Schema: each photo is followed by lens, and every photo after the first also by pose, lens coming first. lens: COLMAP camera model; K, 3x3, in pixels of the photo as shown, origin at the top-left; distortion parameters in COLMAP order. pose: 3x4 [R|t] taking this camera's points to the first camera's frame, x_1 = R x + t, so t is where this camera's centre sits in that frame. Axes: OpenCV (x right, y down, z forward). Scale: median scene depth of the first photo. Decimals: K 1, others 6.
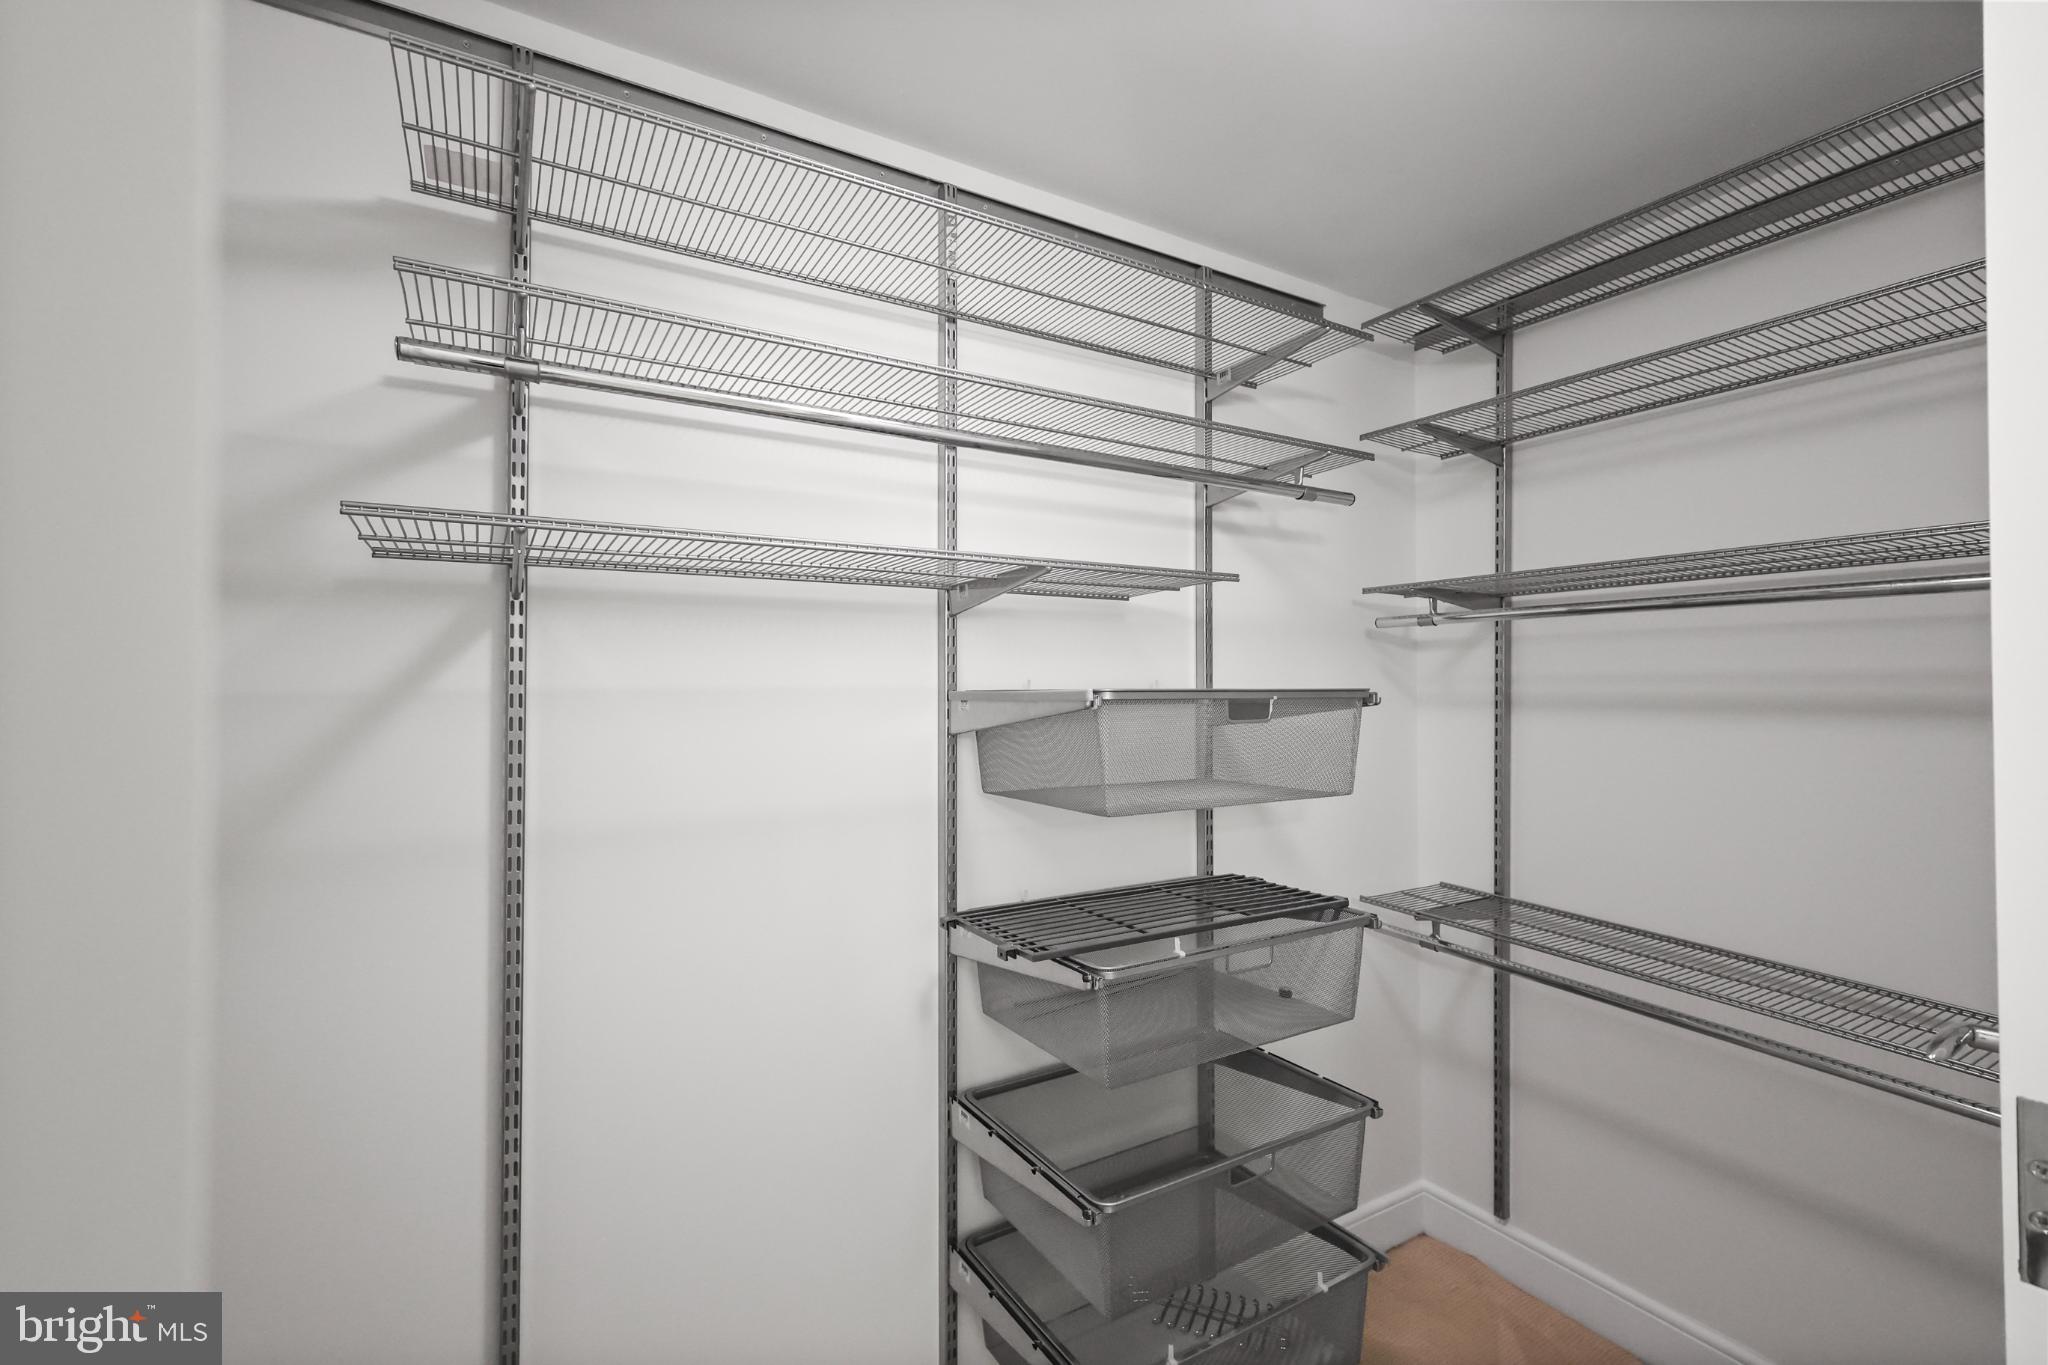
lens RADIAL K [[895.9, 0, 1026.5], [0, 895.9, 674.1], [0, 0, 1]] dist [0.005443, -0.001889]
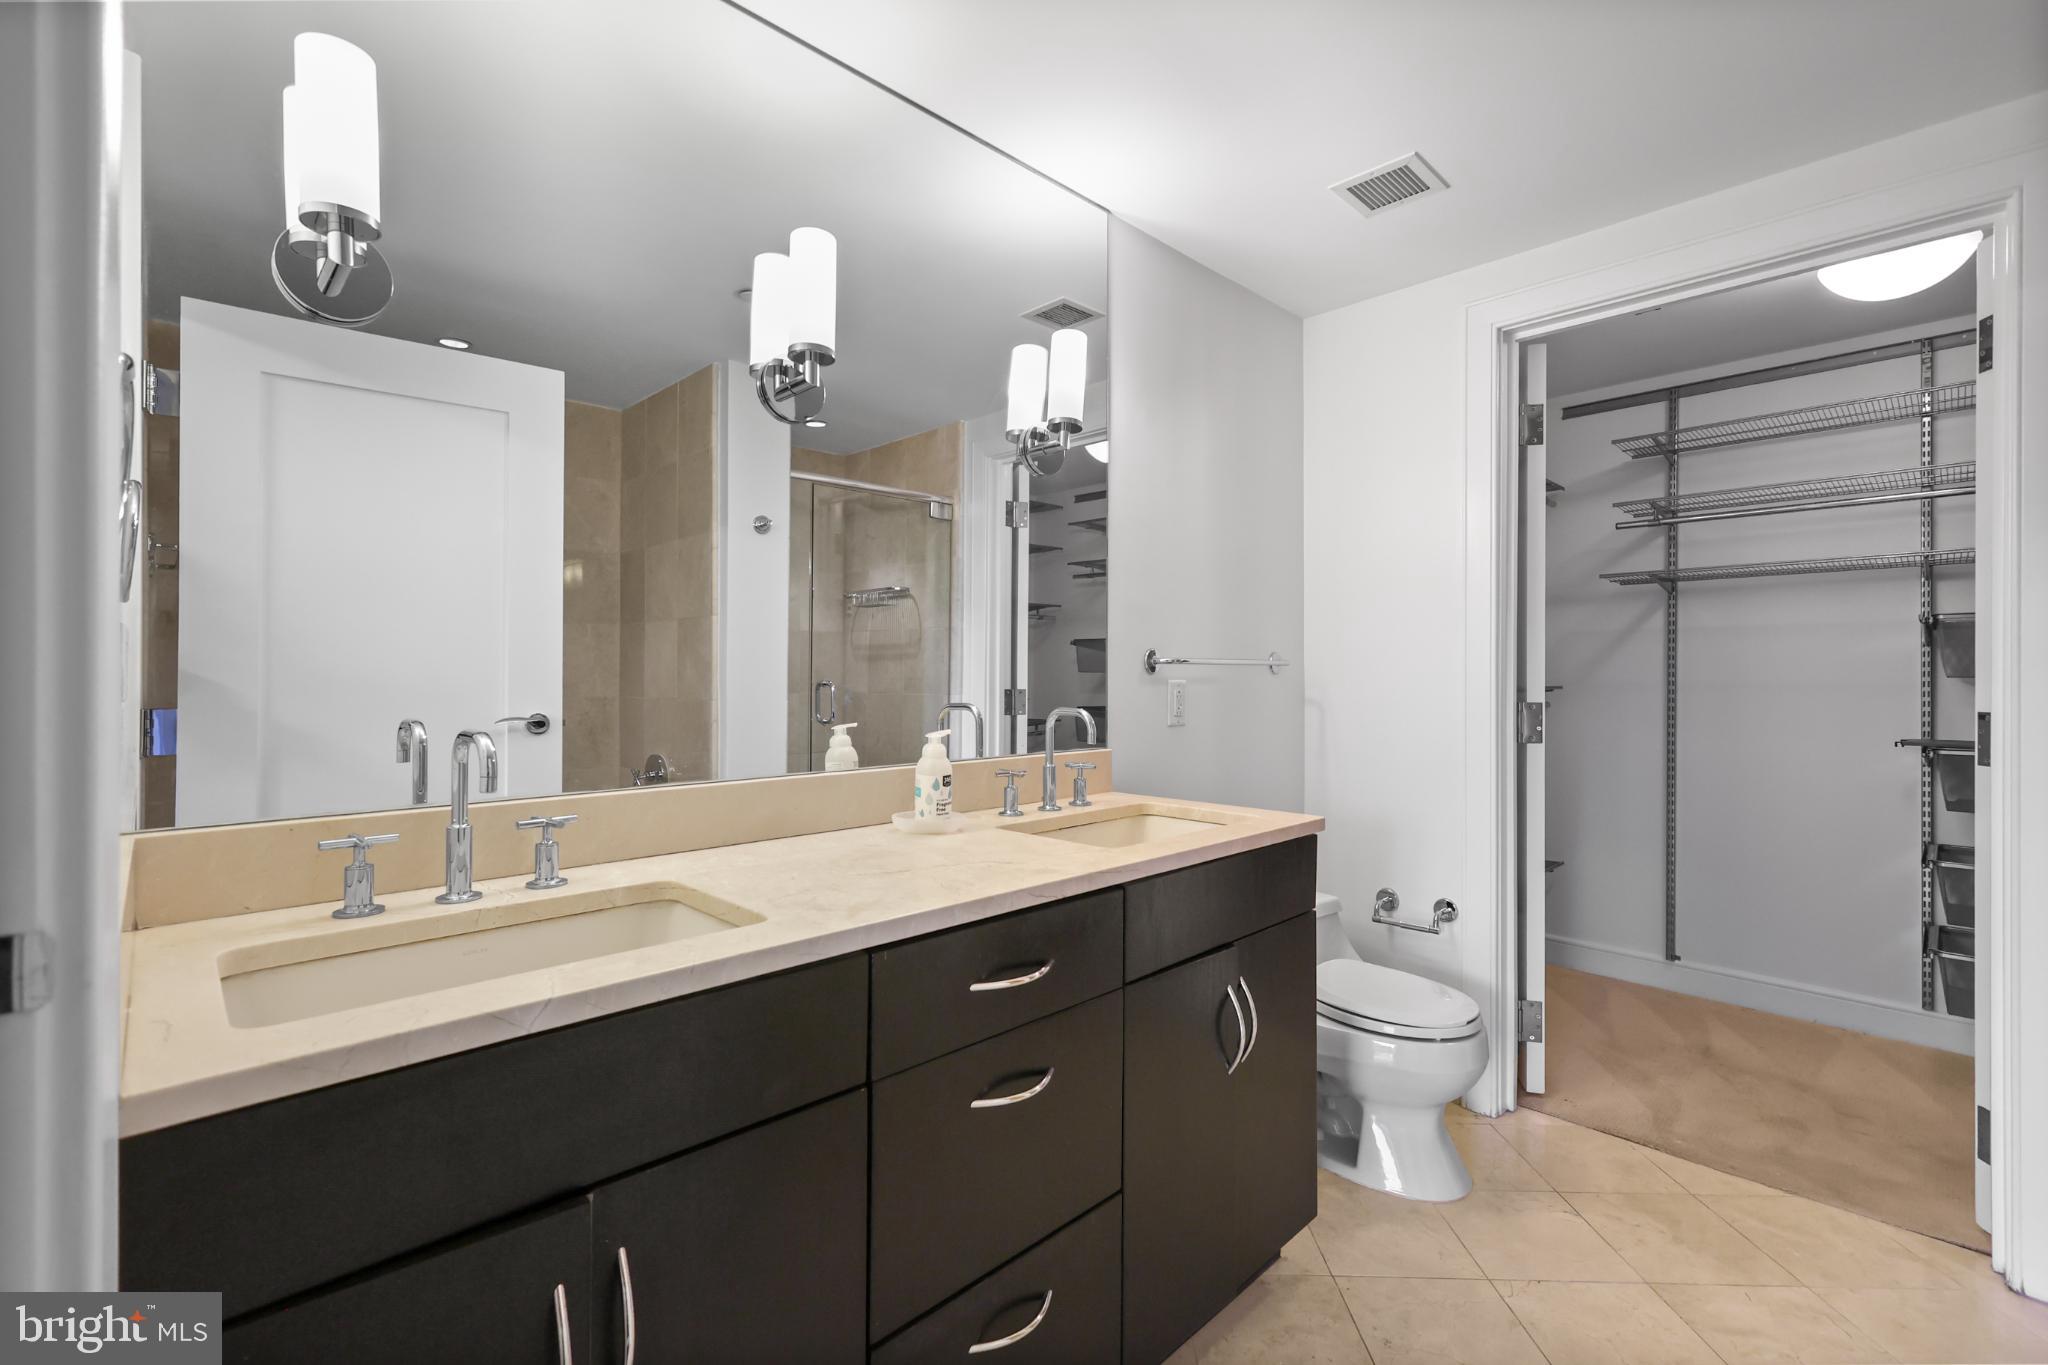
lens RADIAL K [[895.9, 0, 1023.2], [0, 895.9, 671.3], [0, 0, 1]] dist [0.005443, -0.001889]
pose [[0.232415, -0.005849, -0.972599, 1.582895], [0.009939, 0.999944, -0.003638, 0.134278], [0.972566, -0.008821, 0.232460, -1.507449]]
